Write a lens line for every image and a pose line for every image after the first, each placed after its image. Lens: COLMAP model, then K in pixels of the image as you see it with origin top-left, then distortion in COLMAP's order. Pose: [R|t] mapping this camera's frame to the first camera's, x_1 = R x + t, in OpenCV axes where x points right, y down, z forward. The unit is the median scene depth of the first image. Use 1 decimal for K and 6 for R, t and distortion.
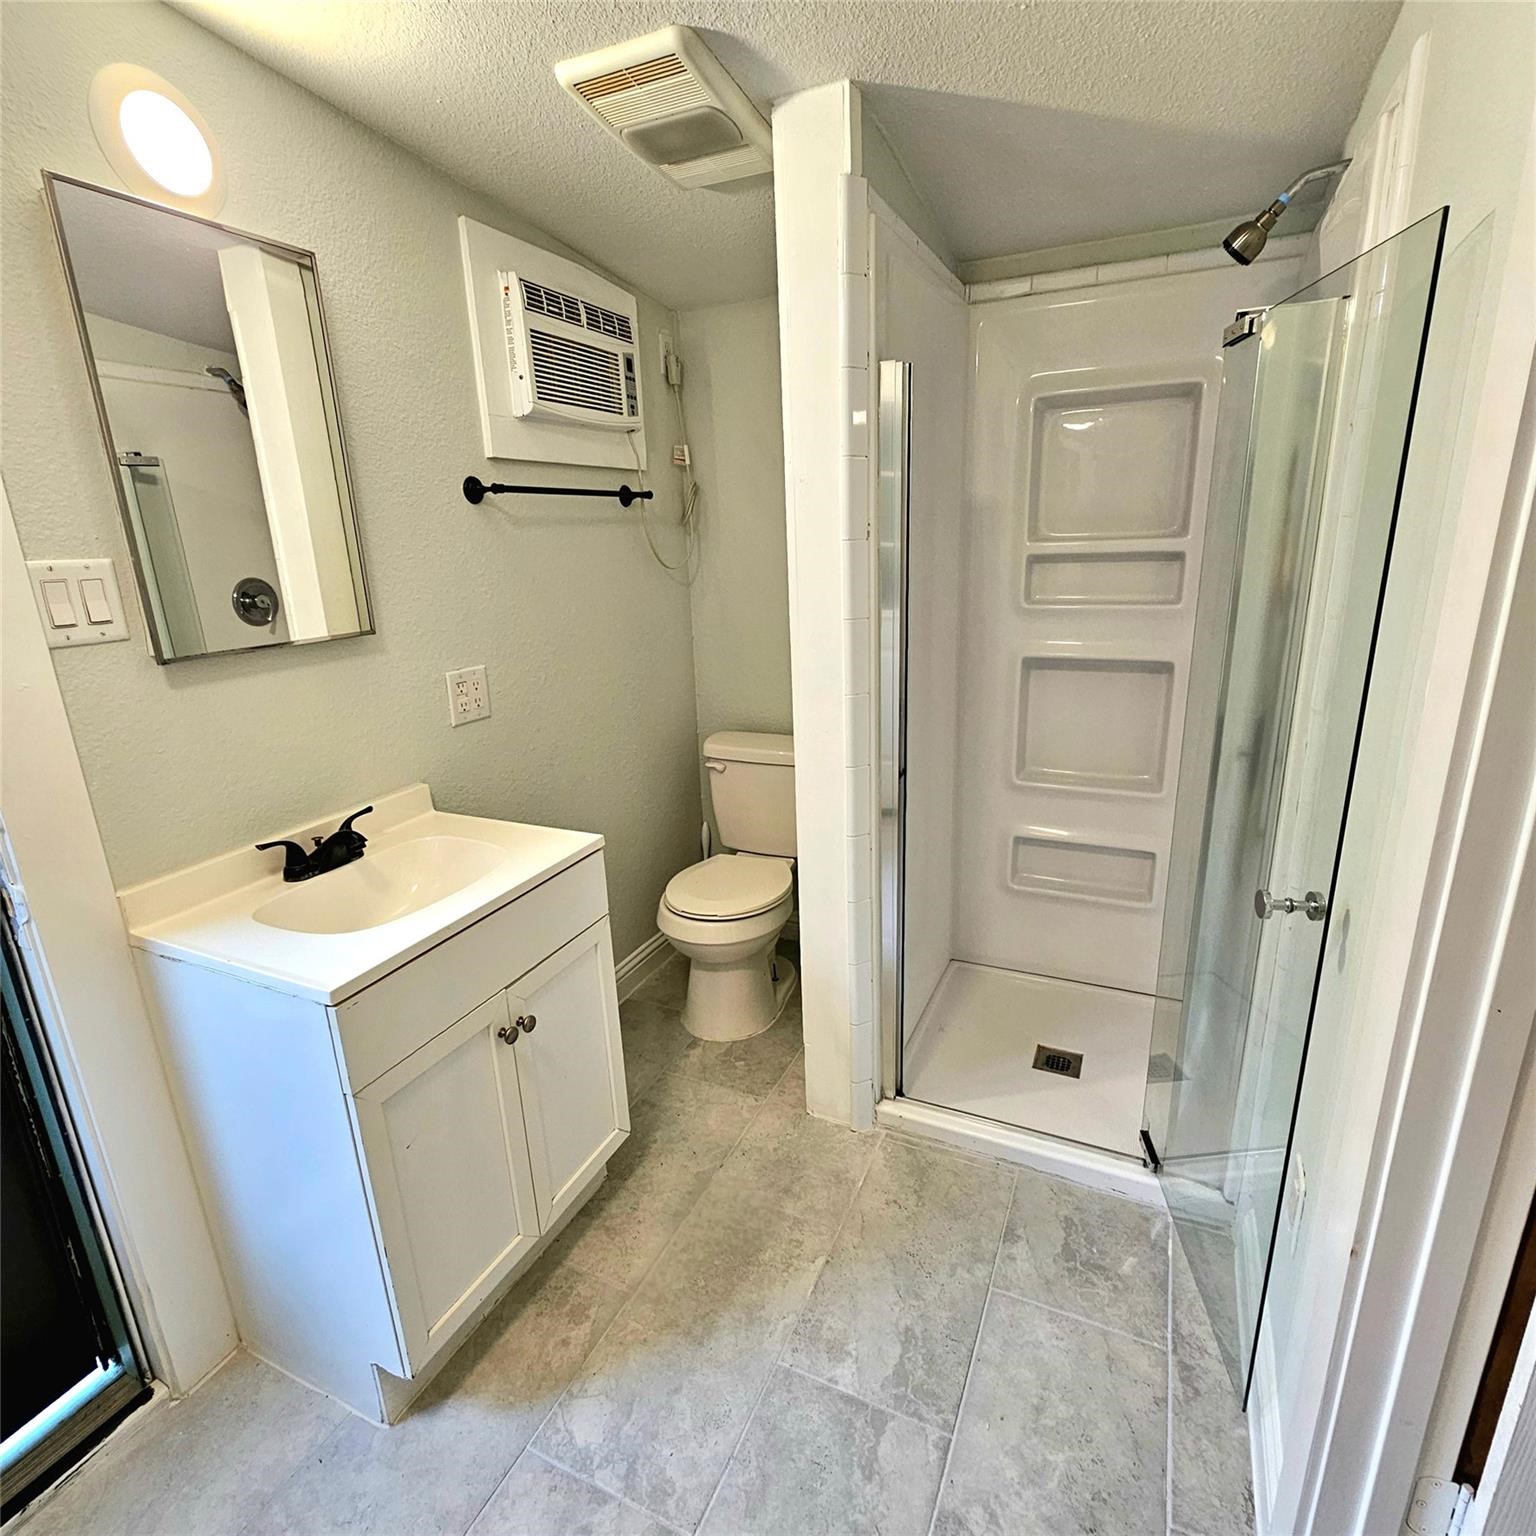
lens RADIAL K [[833.4, 0, 748.0], [0, 833.4, 775.4], [0, 0, 1]] dist [0.000347, 0.001423]
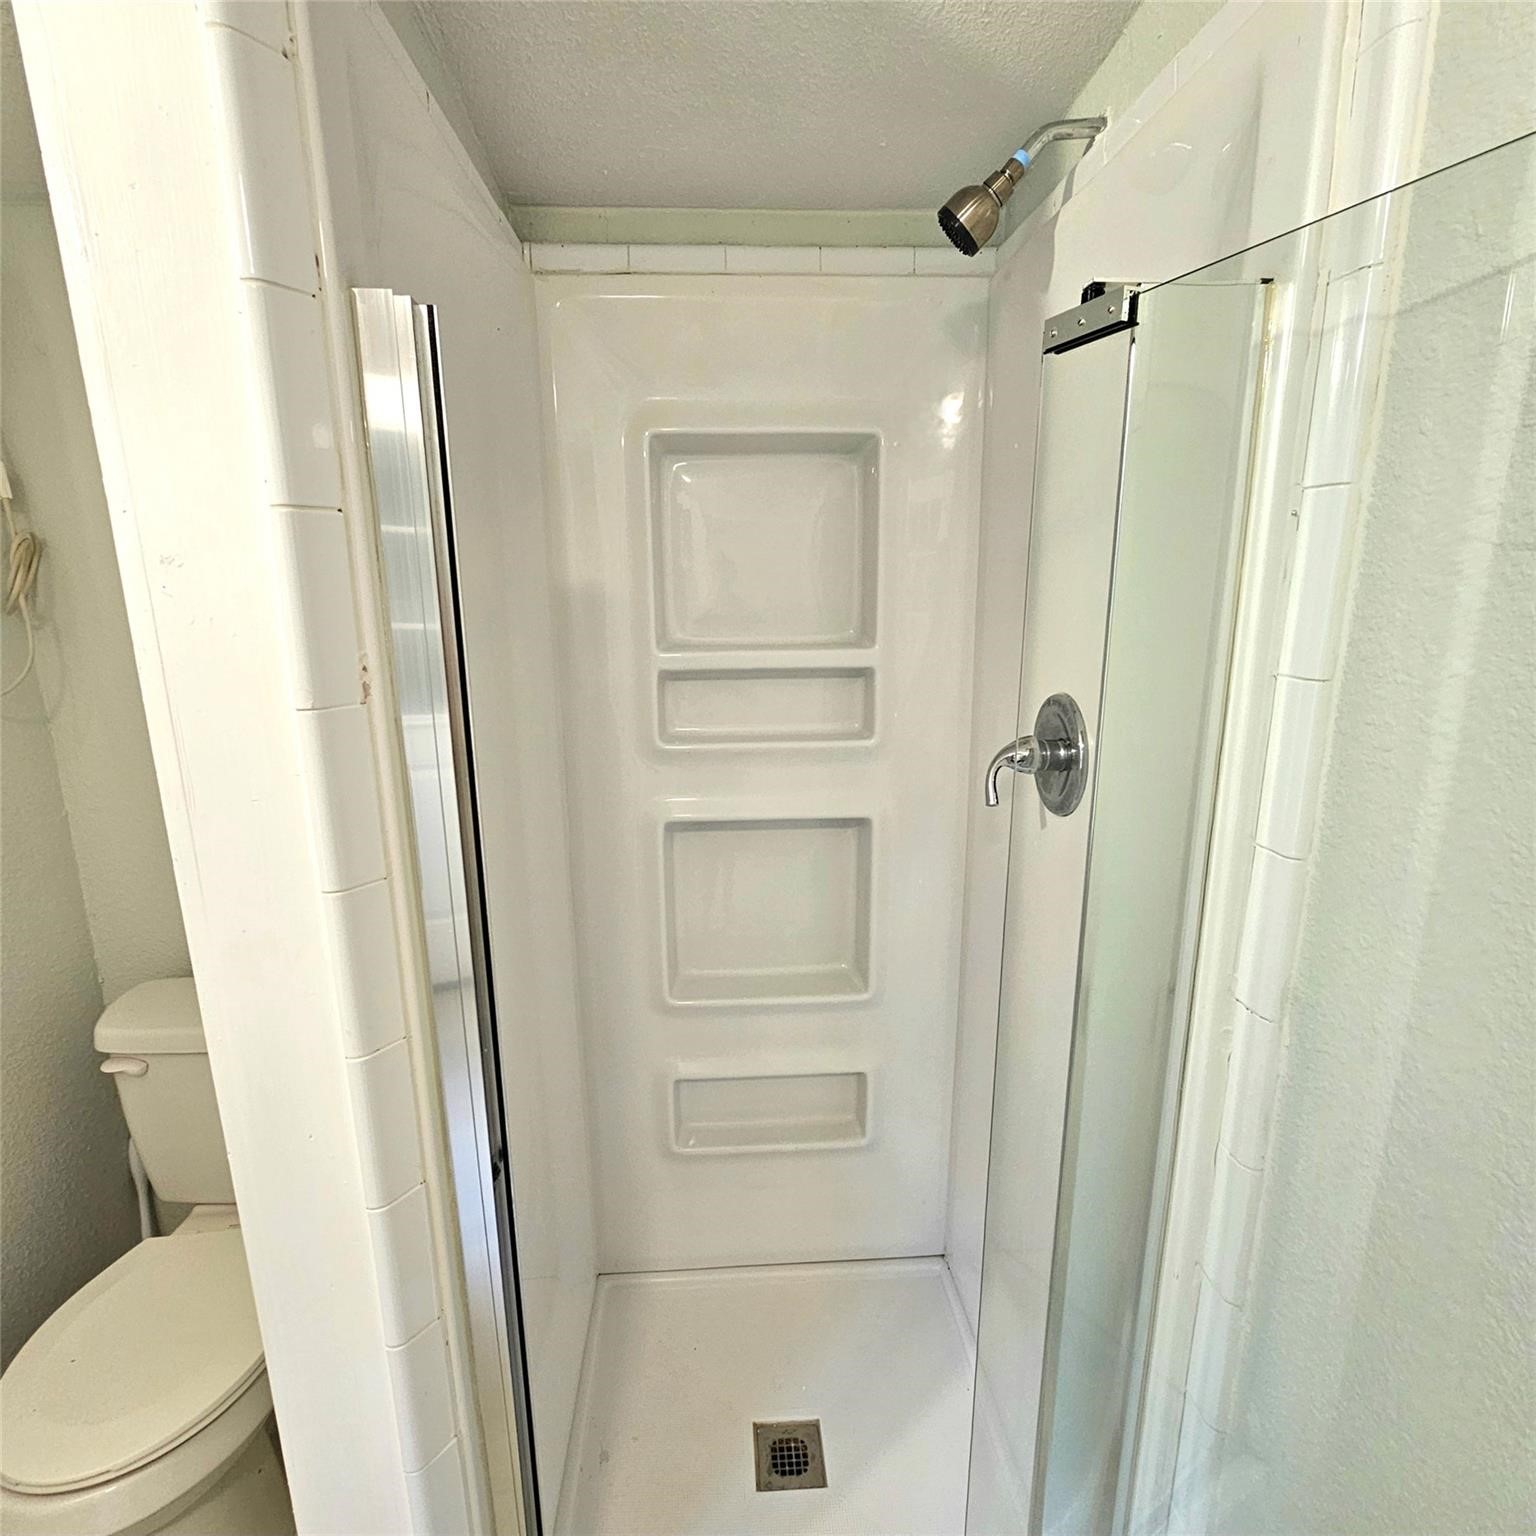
lens RADIAL K [[833.4, 0, 748.0], [0, 833.4, 775.4], [0, 0, 1]] dist [0.000347, 0.001423]
pose [[0.879069, -0.080017, 0.469930, 0.084960], [0.105964, 0.993948, -0.028977, -0.160296], [-0.464767, 0.075268, 0.882228, 0.407488]]
